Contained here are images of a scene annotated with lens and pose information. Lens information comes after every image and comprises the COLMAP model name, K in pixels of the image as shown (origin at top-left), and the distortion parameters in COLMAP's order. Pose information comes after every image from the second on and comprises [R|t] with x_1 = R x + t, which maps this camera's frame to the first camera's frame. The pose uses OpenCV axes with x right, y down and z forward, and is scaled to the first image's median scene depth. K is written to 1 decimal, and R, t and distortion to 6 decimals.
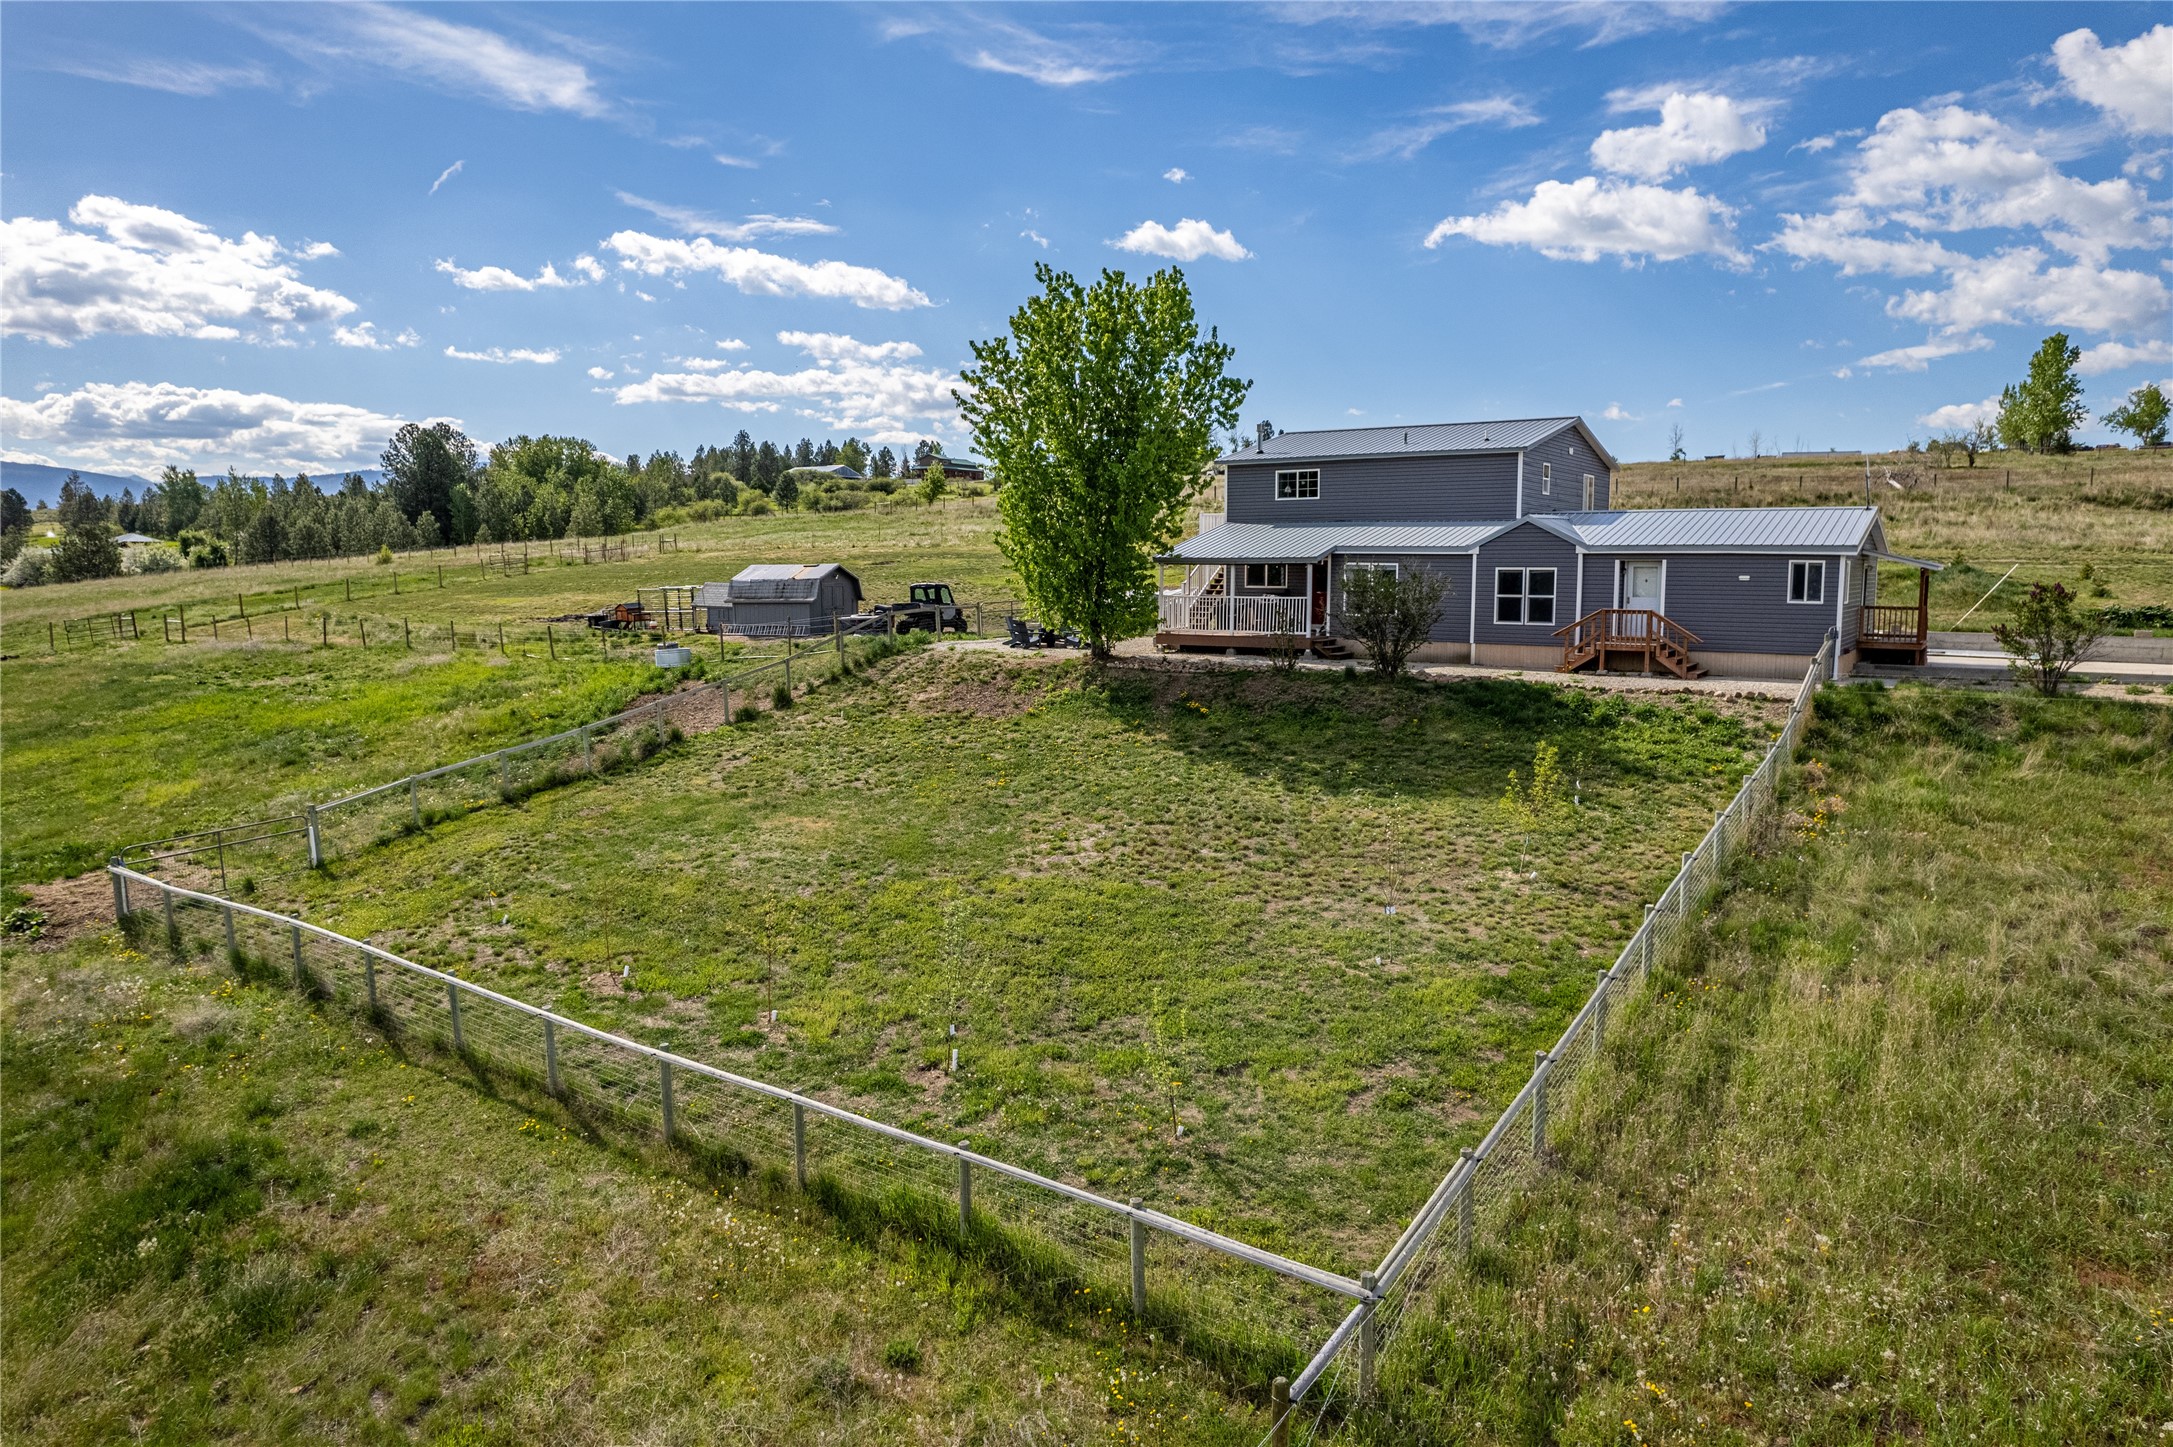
lens RADIAL K [[1358.3, 0, 1087.5], [0, 1358.3, 669.0], [0, 0, 1]] dist [-0.080154, 0.145122]
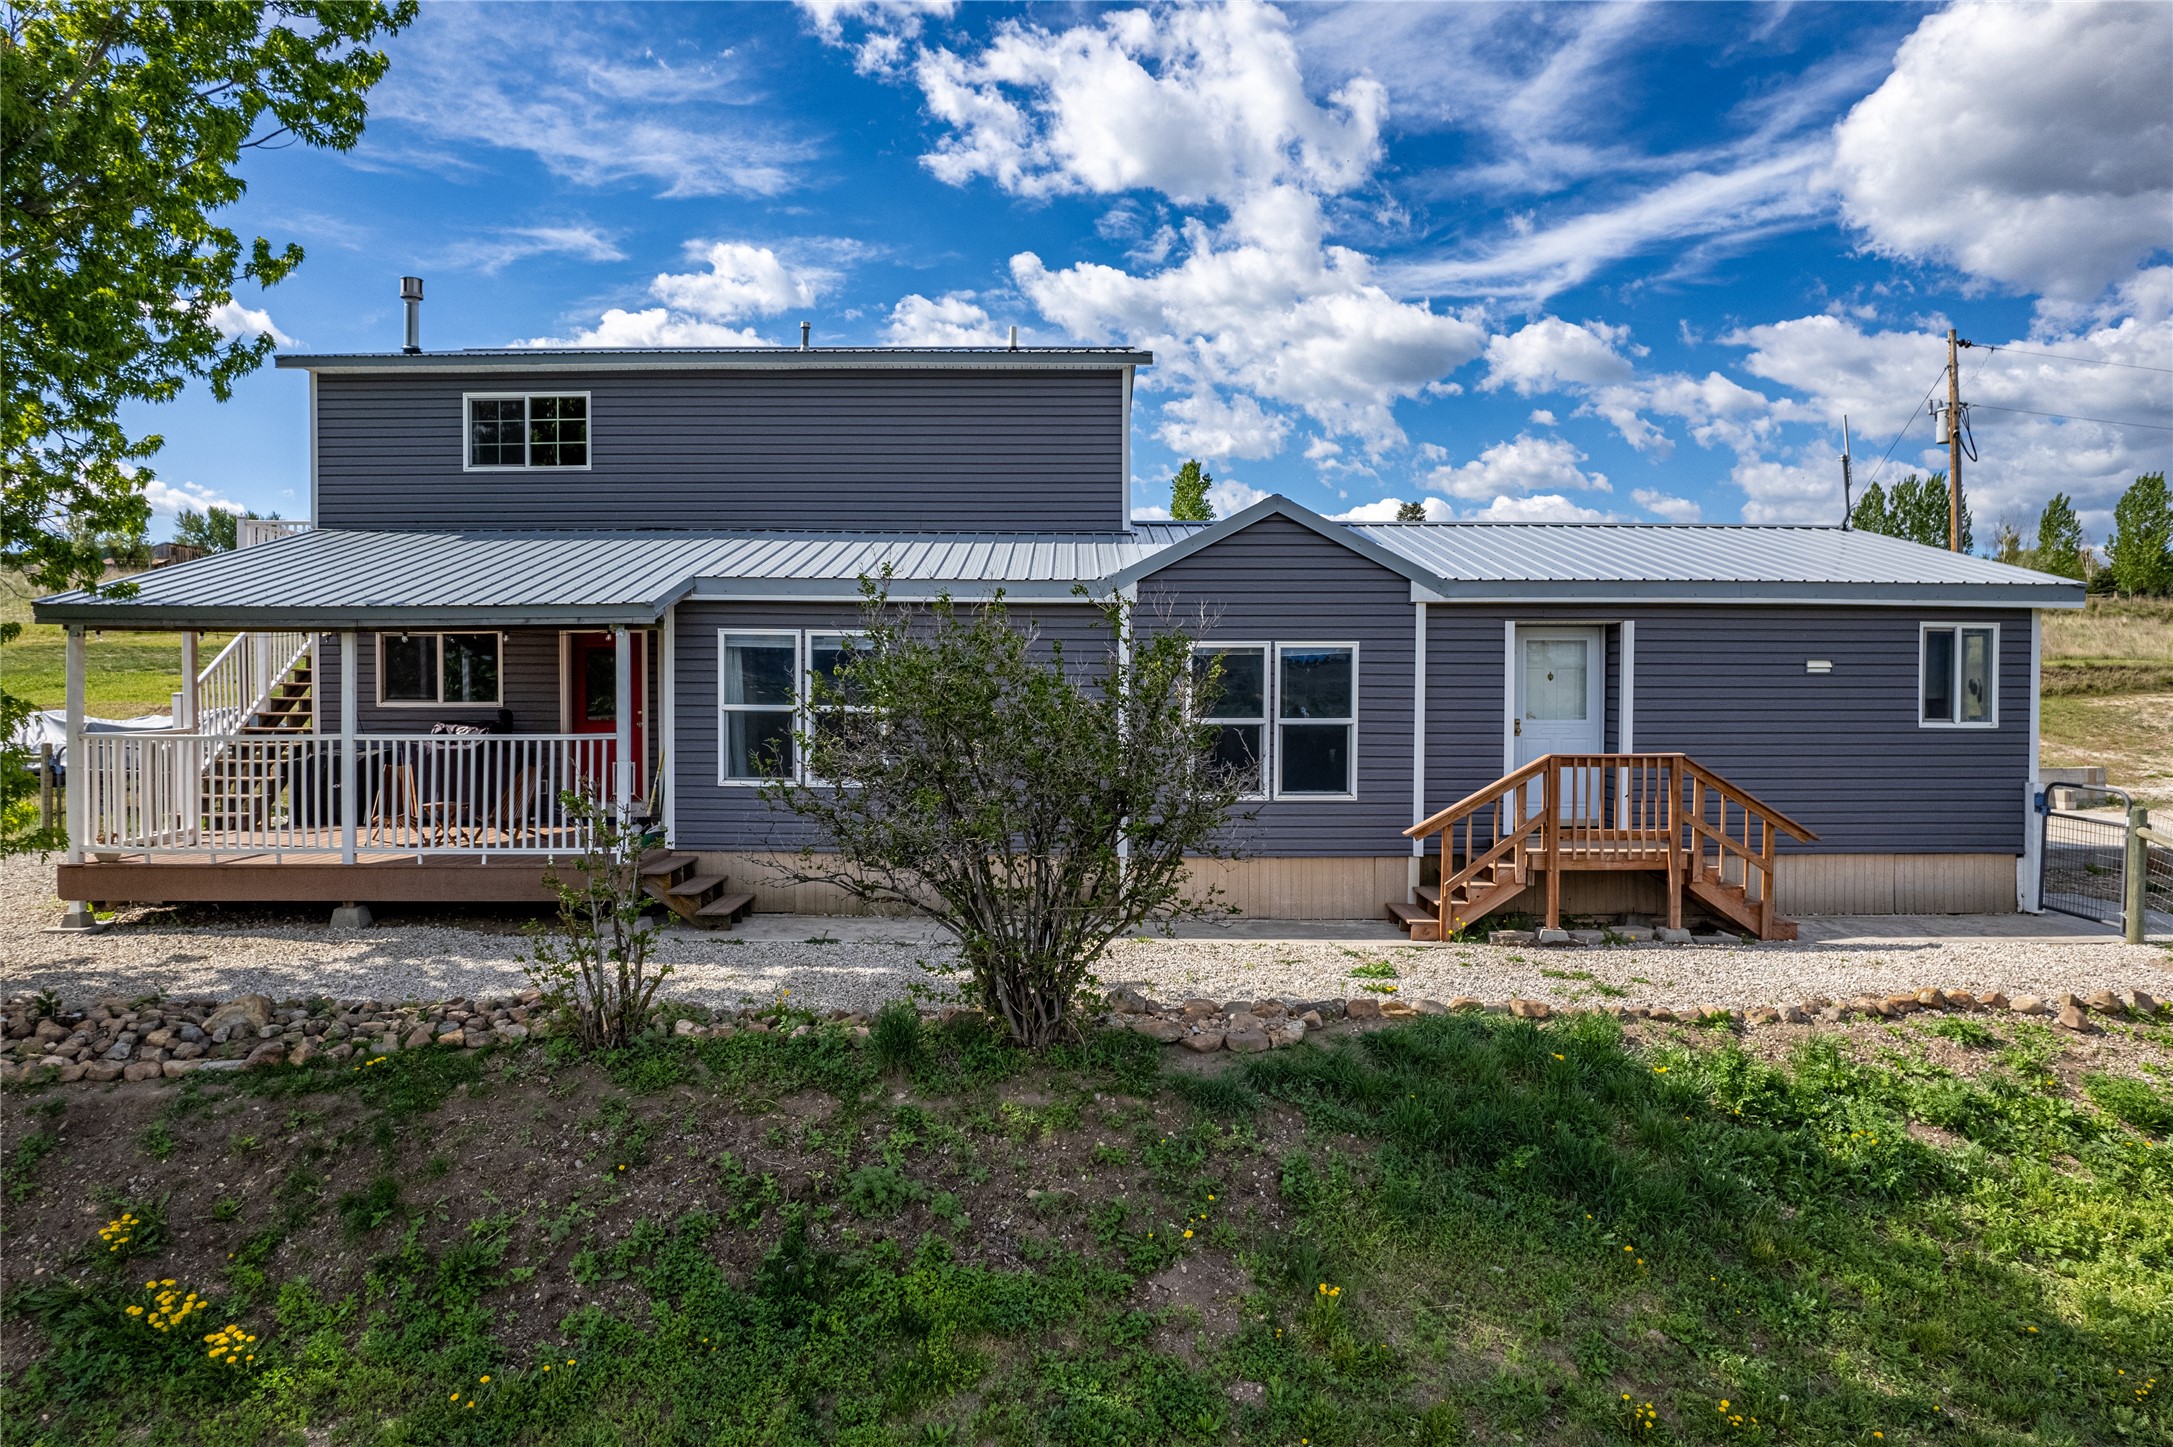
lens RADIAL K [[1427.7, 0, 1086.5], [0, 1427.7, 723.5], [0, 0, 1]] dist [-0.079751, 0.097071]
pose [[0.821046, -0.021030, 0.570474, 0.063480], [0.043936, 0.998685, -0.026419, -0.041798], [-0.569168, 0.046756, 0.820890, 0.659720]]
